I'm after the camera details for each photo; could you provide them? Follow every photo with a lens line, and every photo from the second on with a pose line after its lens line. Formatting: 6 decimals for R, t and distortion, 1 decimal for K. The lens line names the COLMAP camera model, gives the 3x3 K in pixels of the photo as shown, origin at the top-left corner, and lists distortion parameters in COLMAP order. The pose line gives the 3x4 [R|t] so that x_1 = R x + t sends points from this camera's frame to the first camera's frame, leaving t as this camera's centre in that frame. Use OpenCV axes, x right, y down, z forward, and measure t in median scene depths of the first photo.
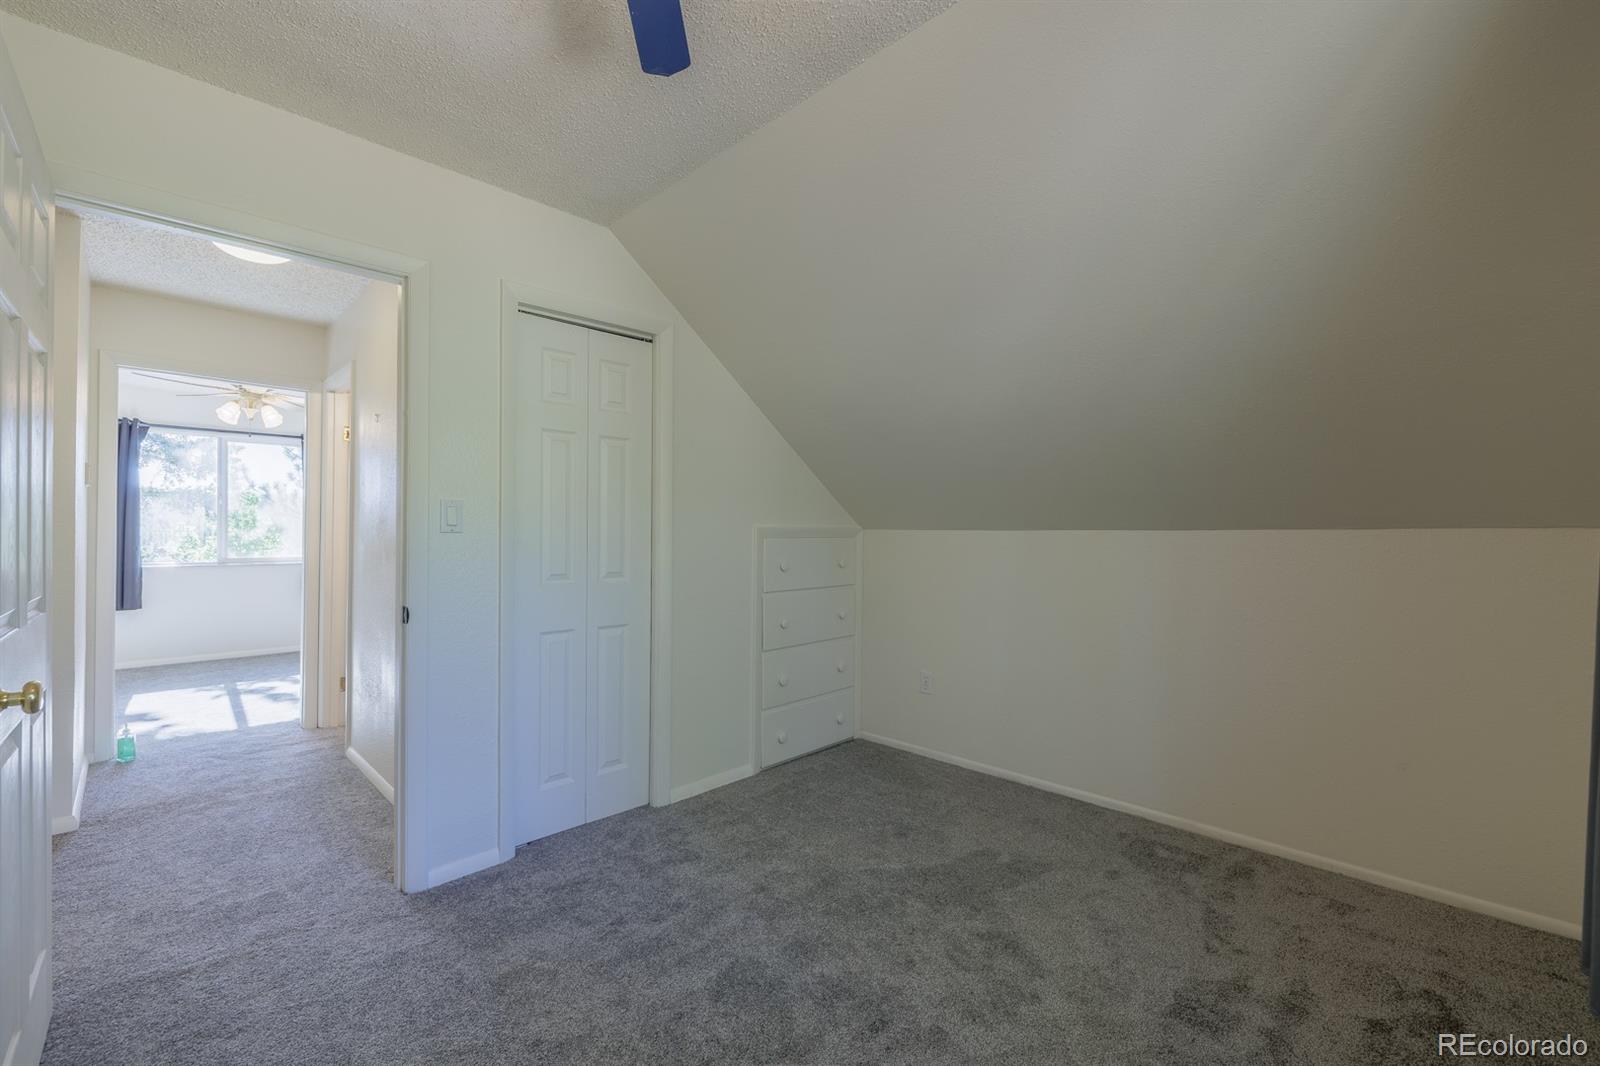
lens RADIAL K [[673.9, 0, 796.5], [0, 673.9, 532.6], [0, 0, 1]] dist [-0.001687, -0.000641]
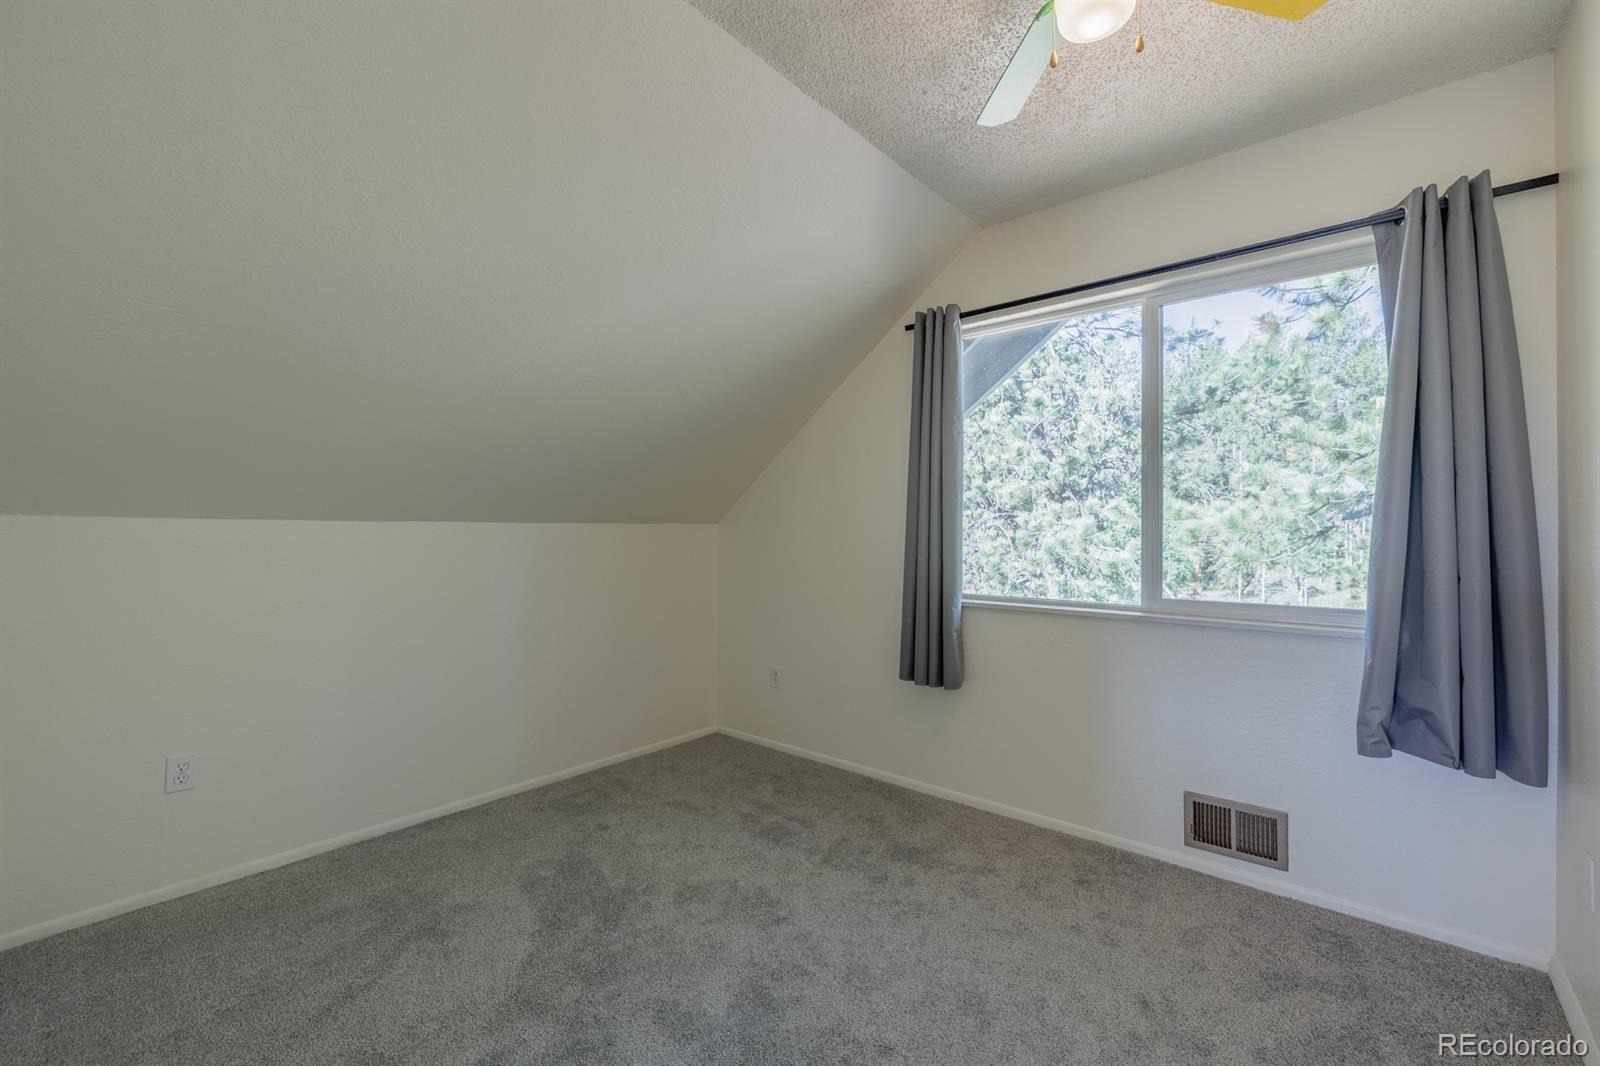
lens RADIAL K [[673.9, 0, 796.5], [0, 673.9, 532.6], [0, 0, 1]] dist [-0.001687, -0.000641]
pose [[-0.080646, -0.011307, 0.996679, -0.628011], [-0.004823, 0.999928, 0.010953, -0.003690], [-0.996731, -0.003924, -0.080694, 0.699743]]
